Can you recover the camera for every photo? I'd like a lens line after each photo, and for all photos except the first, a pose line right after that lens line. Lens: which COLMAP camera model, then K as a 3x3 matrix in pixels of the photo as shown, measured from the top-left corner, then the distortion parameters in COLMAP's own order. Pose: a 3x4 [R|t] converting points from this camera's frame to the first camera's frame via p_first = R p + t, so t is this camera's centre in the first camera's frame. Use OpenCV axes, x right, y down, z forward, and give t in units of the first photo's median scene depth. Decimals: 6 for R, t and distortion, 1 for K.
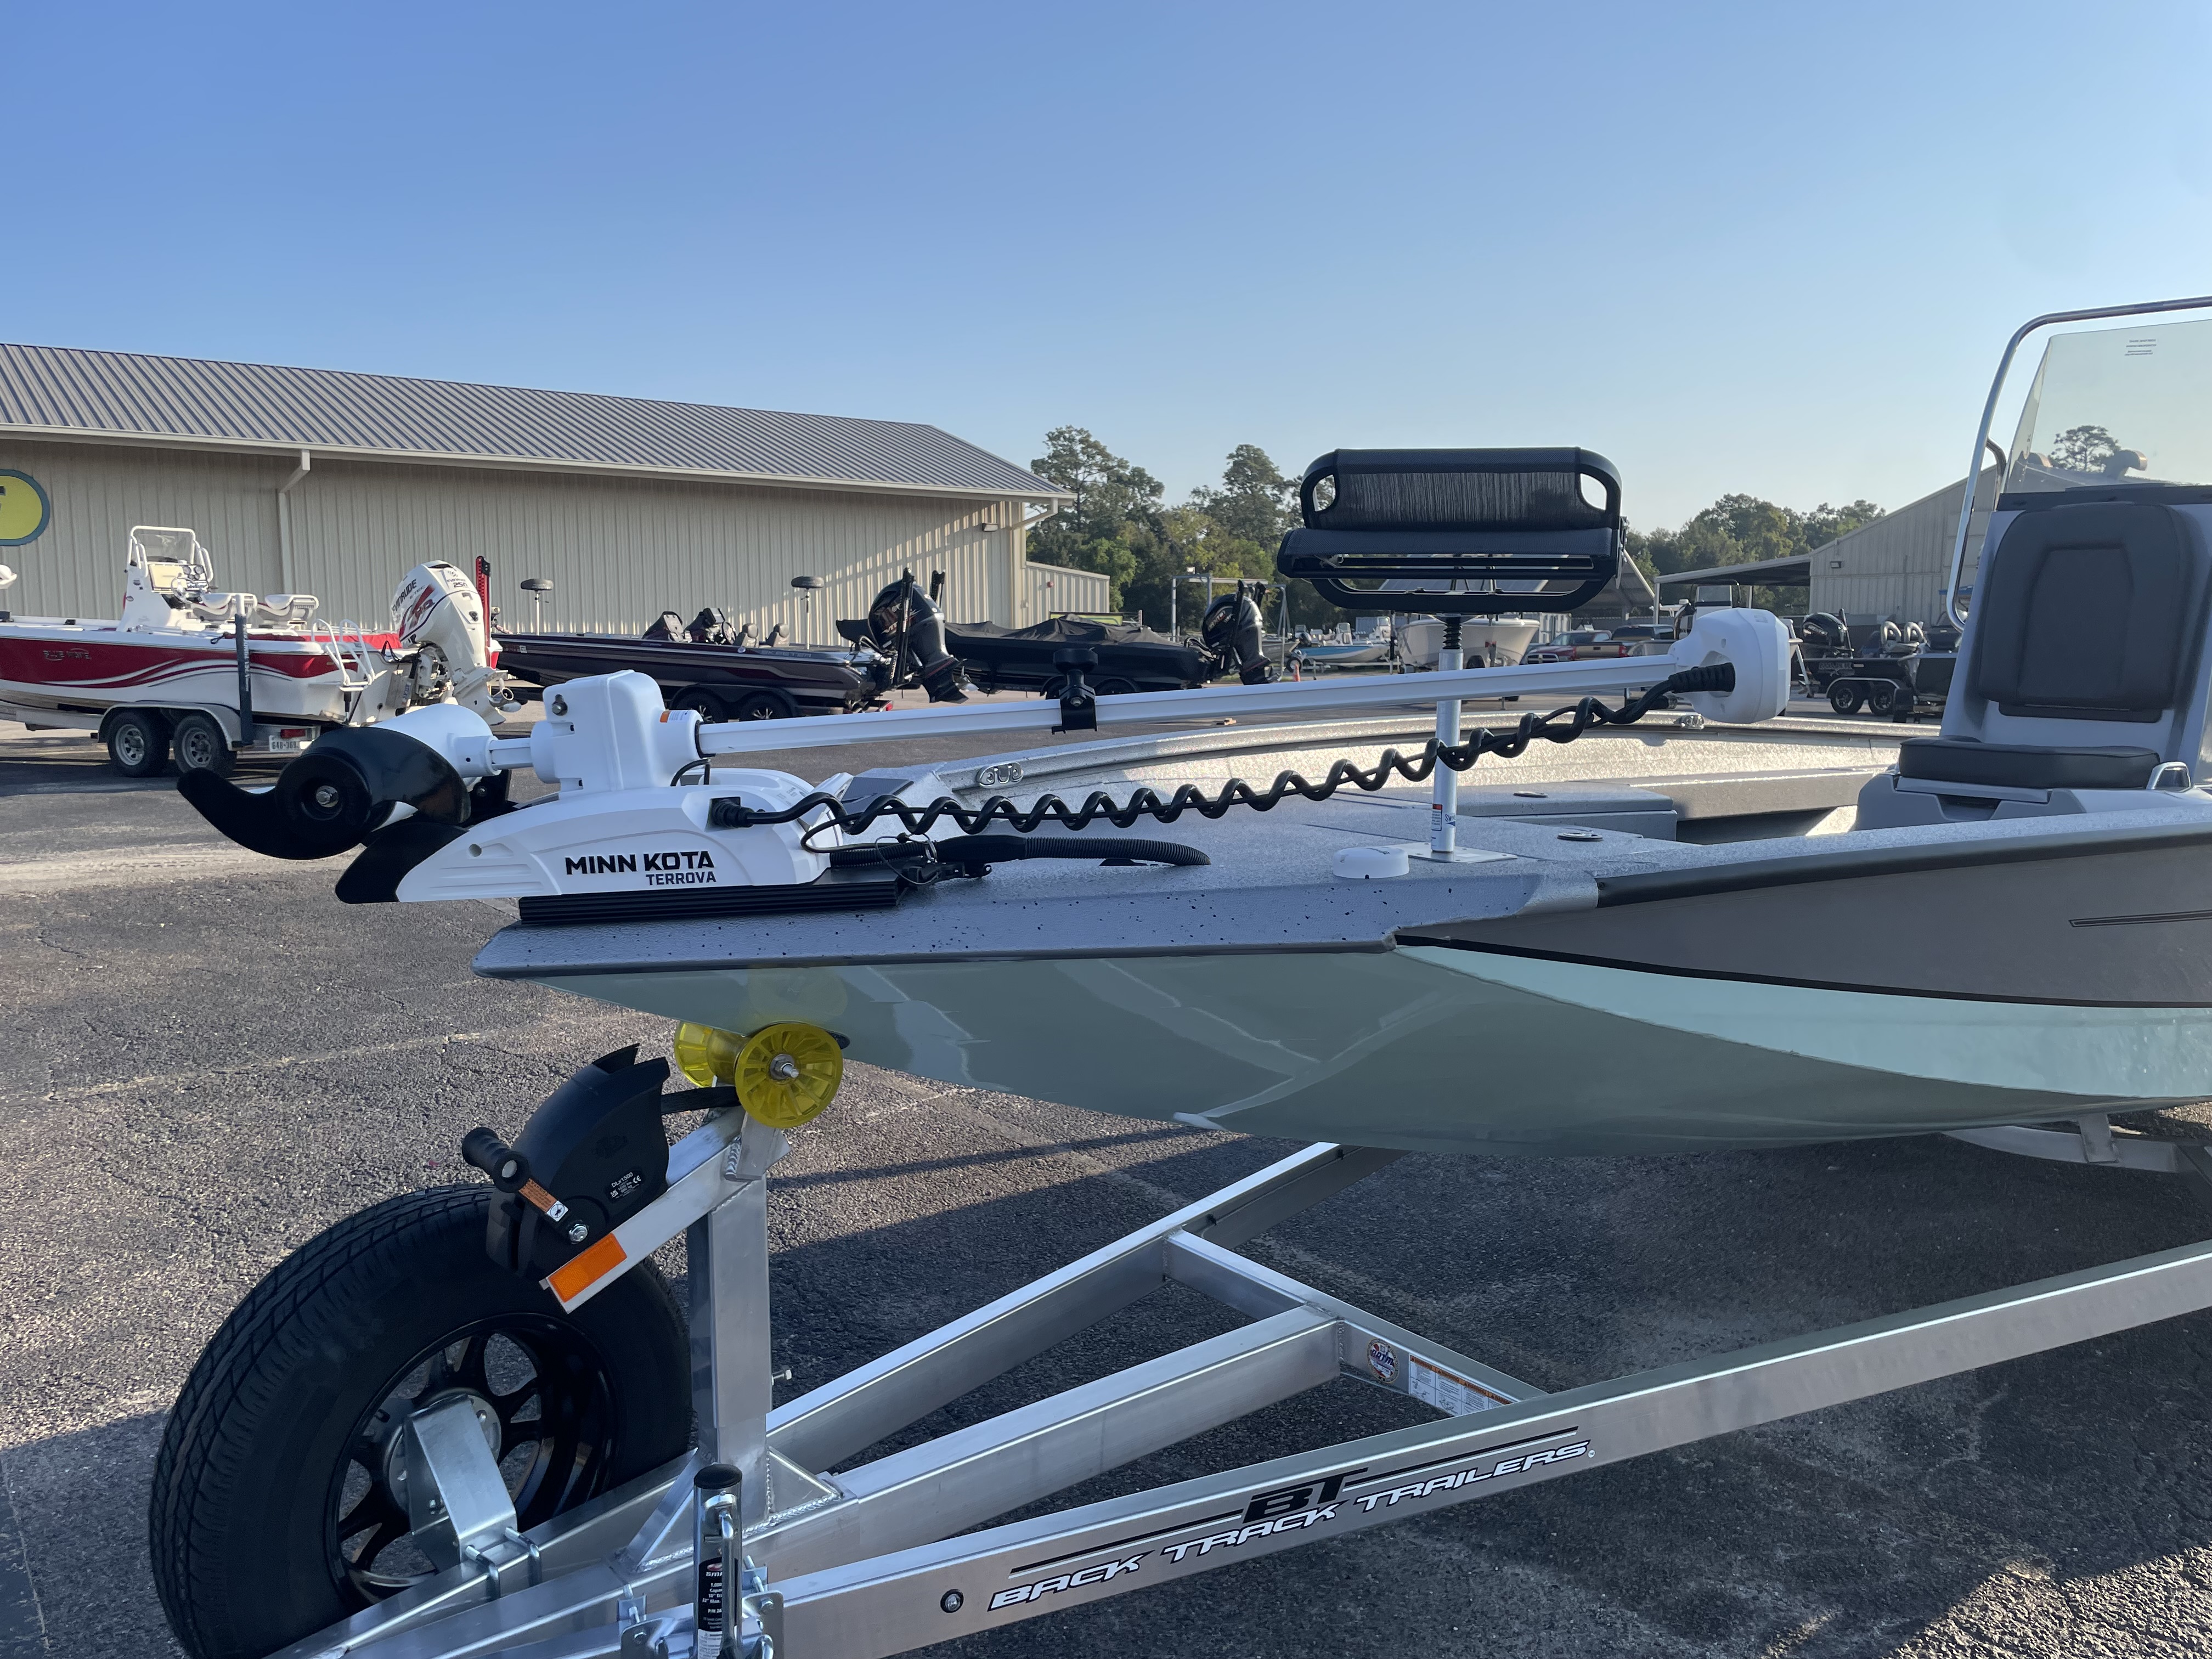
lens RADIAL K [[1671.0, 0, 1106.0], [0, 1671.0, 830.4], [0, 0, 1]] dist [0.039728, -0.001414]
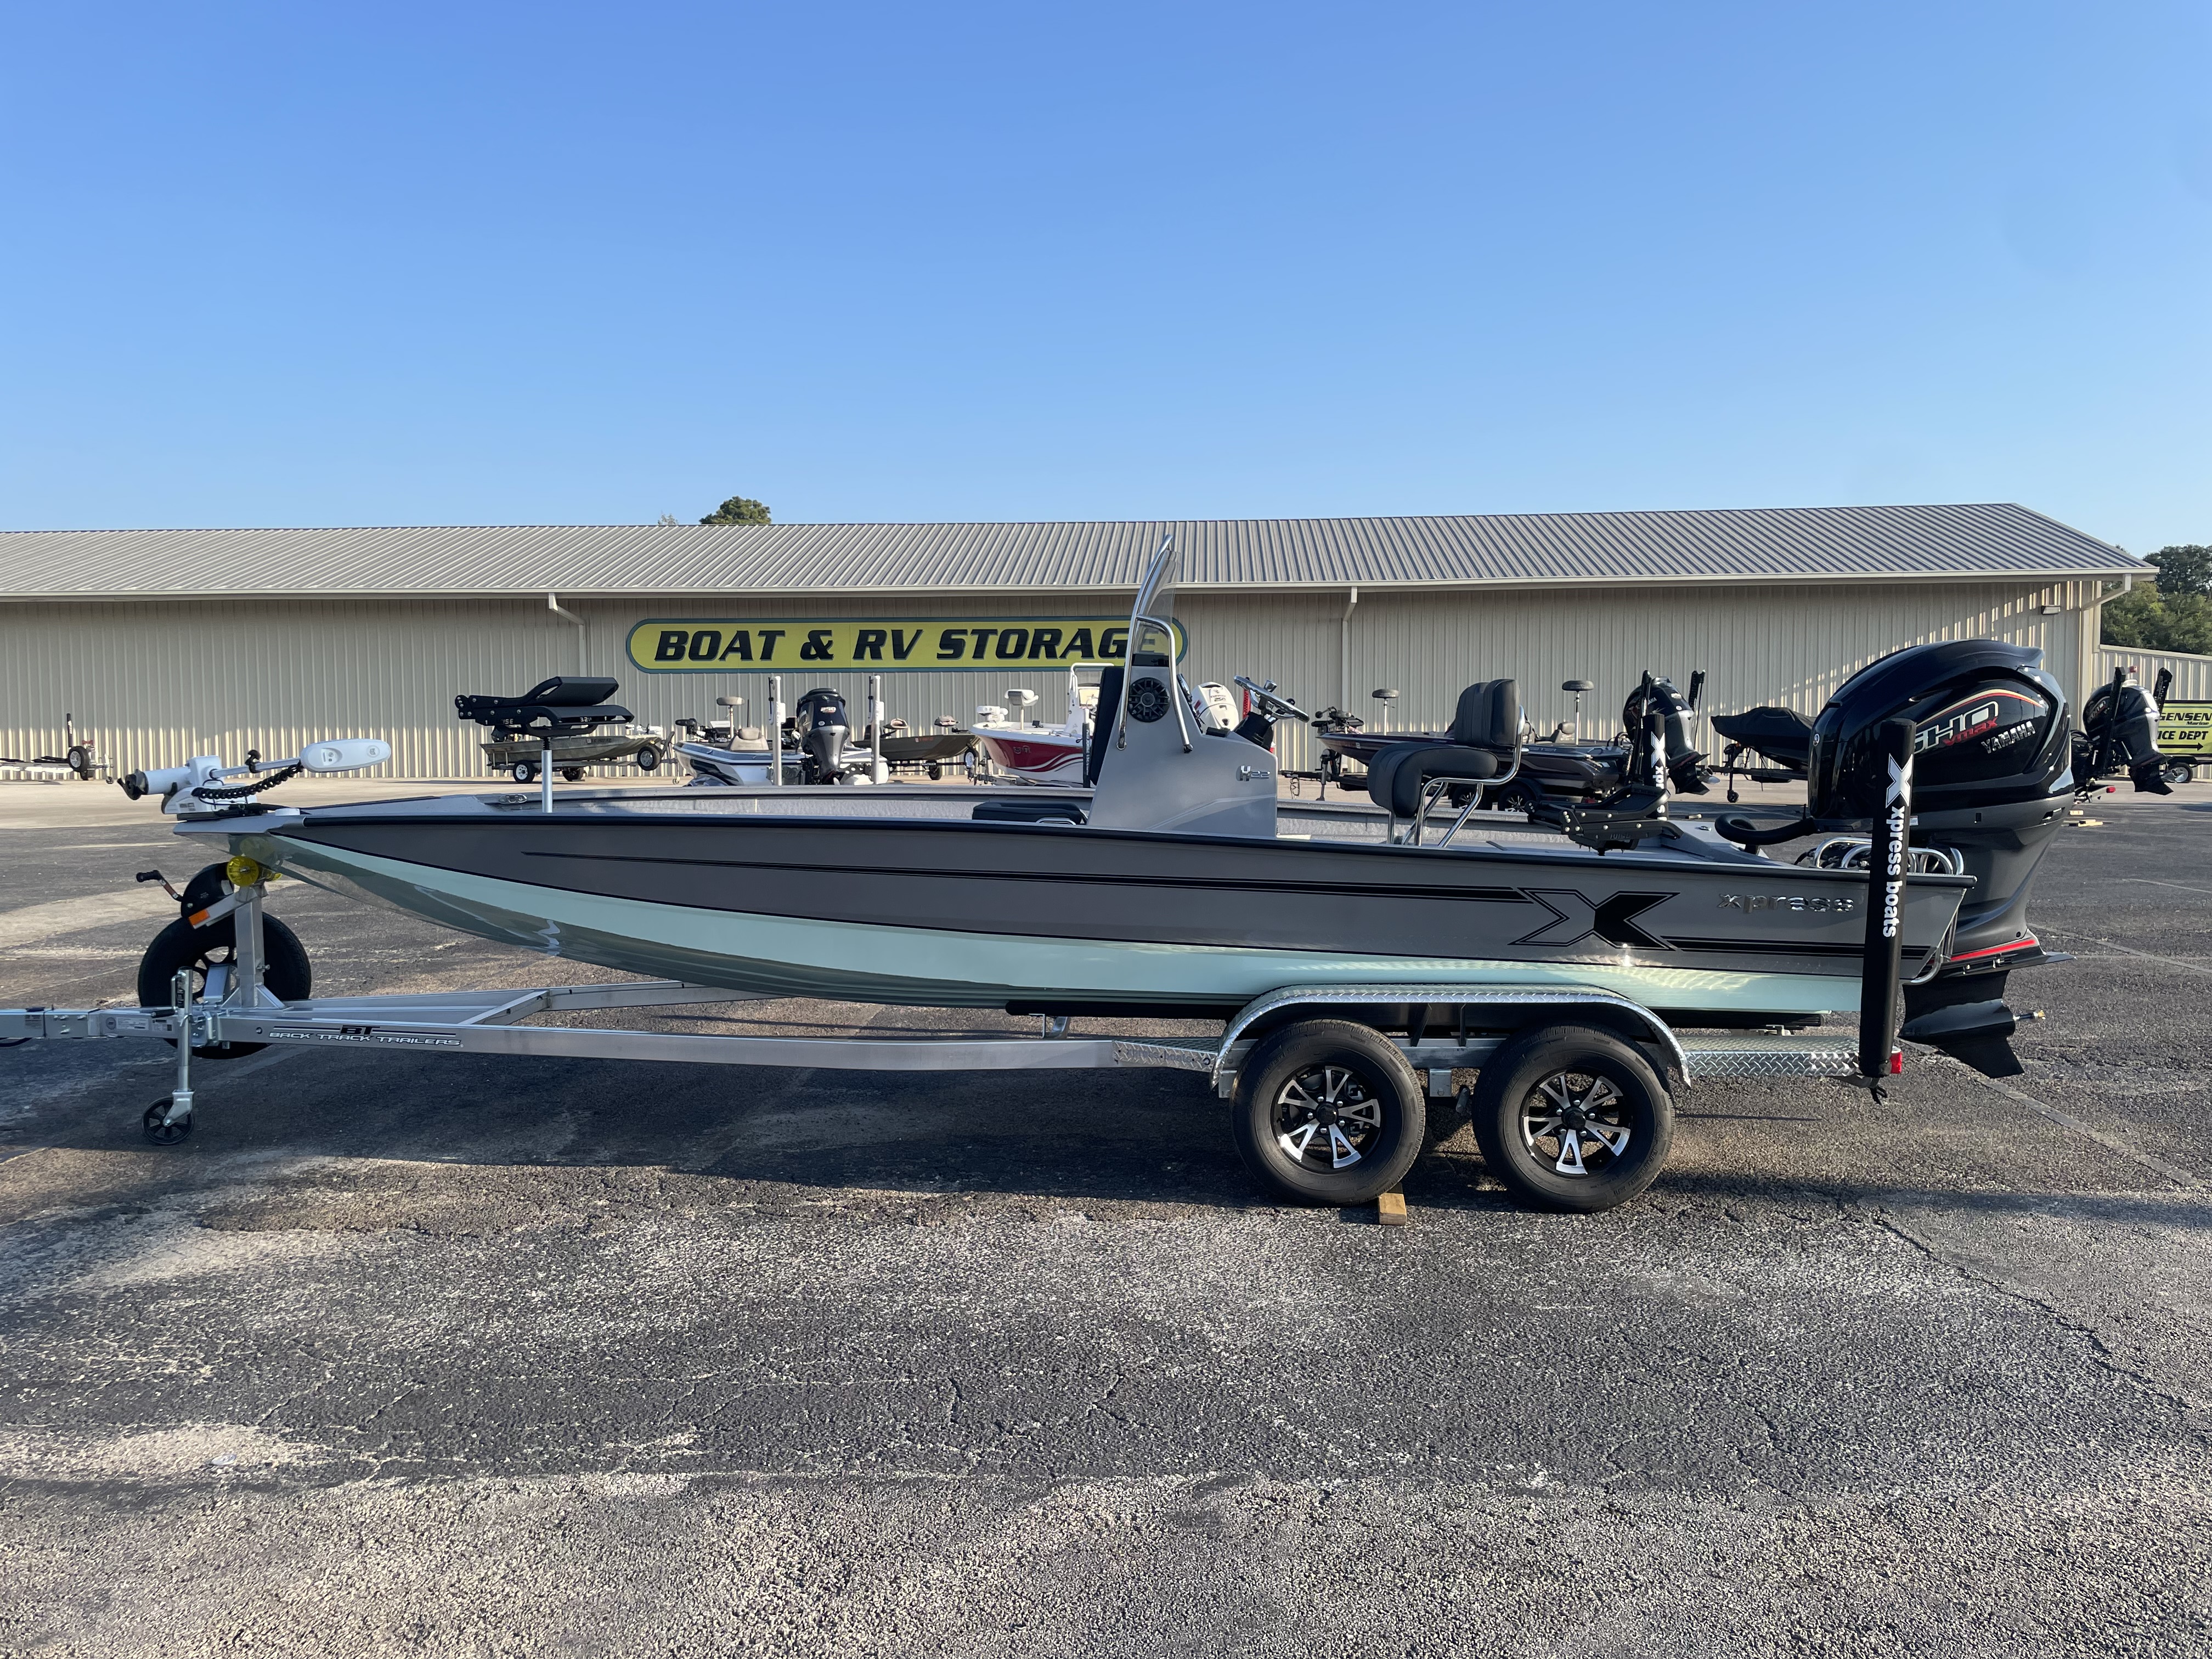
lens RADIAL K [[1671.0, 0, 1105.1], [0, 1671.0, 825.7], [0, 0, 1]] dist [0.039728, -0.001414]
pose [[0.746047, 0.030899, -0.665176, 0.212211], [-0.069927, 0.997035, -0.032114, 0.002322], [0.662212, 0.070472, 0.745995, -0.026737]]
